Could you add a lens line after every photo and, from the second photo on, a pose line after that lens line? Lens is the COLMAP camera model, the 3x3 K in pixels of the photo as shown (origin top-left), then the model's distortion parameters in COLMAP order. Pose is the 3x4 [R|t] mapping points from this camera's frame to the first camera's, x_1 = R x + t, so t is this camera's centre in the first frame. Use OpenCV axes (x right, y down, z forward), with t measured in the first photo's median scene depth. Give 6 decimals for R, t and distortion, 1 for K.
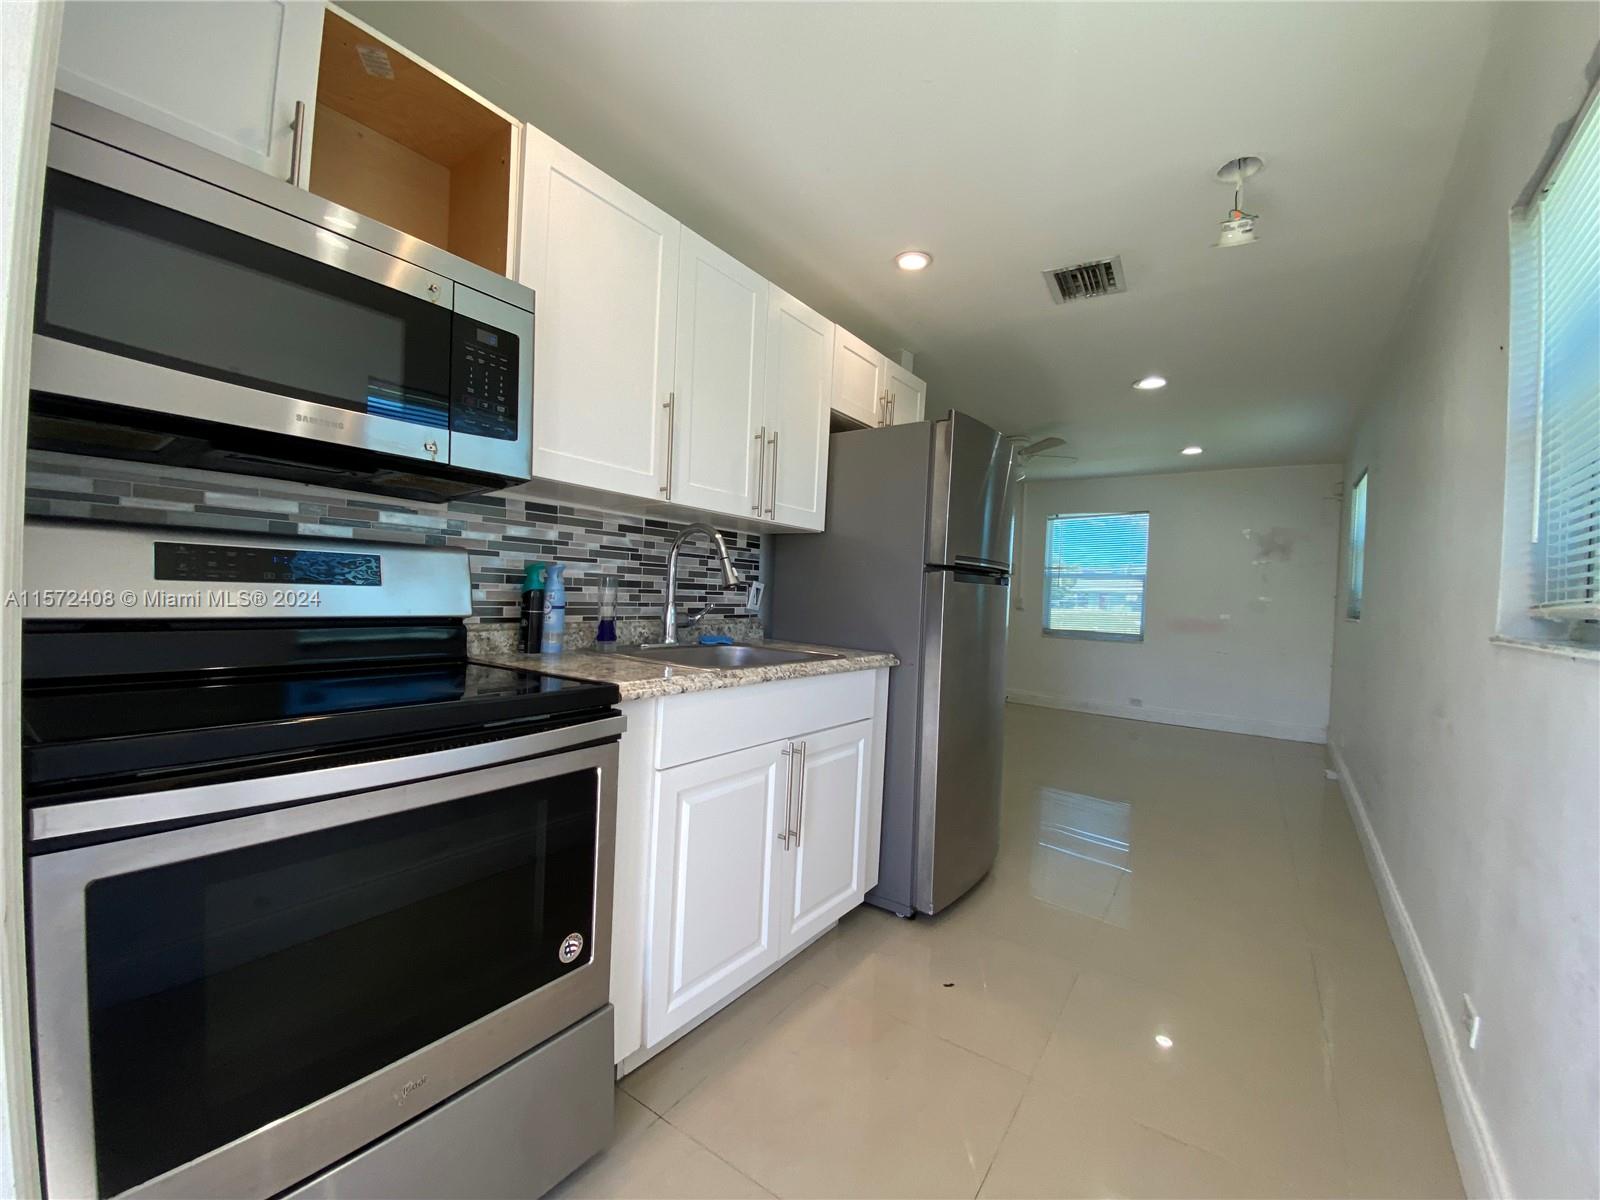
lens RADIAL K [[632.7, 0, 800.0], [0, 632.7, 600.0], [0, 0, 1]] dist [0.003315, -0.000112]
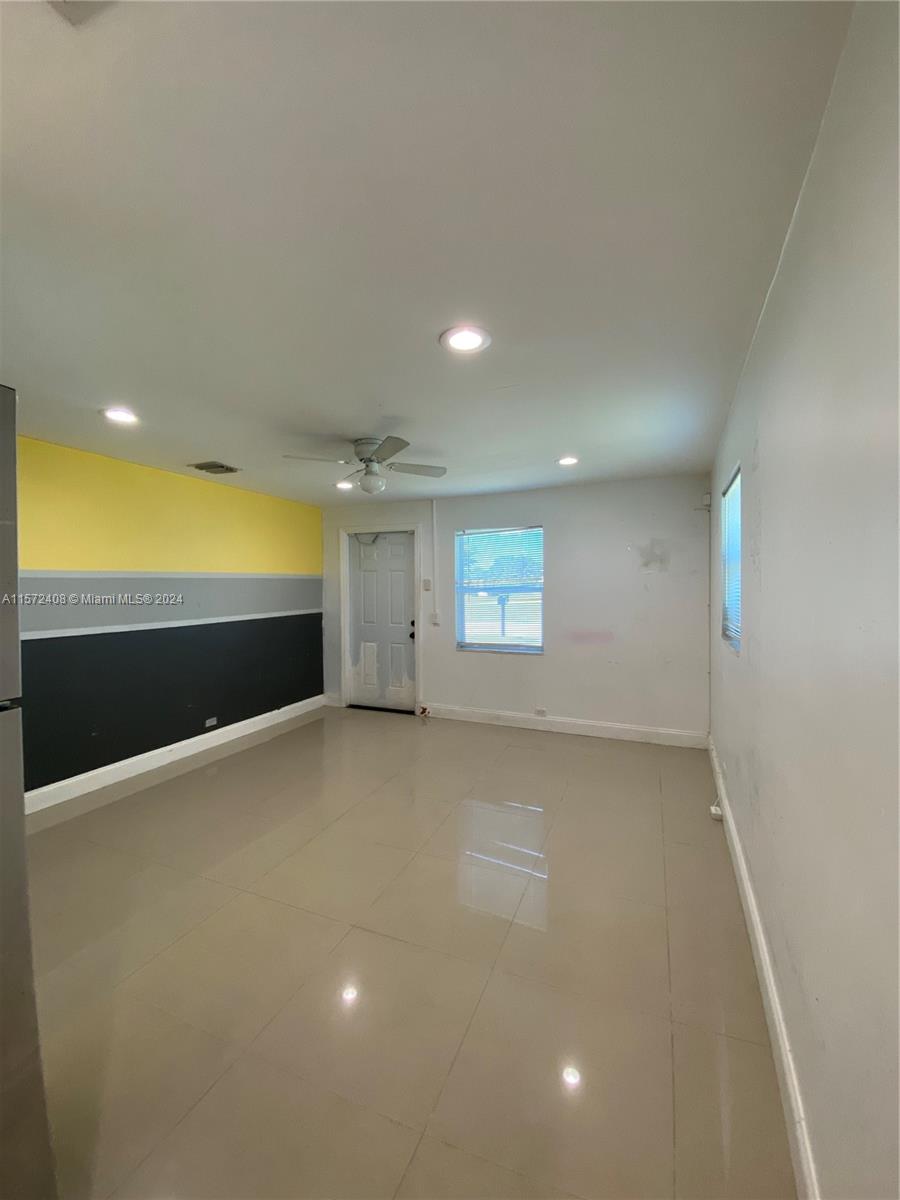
lens RADIAL K [[465.4, 0, 448.9], [0, 465.4, 590.6], [0, 0, 1]] dist [0.001744, -0.000054]
pose [[0.977881, -0.046882, 0.203840, 0.258721], [0.048152, 0.998839, -0.001268, -0.045052], [-0.203544, 0.011055, 0.979003, 0.316802]]
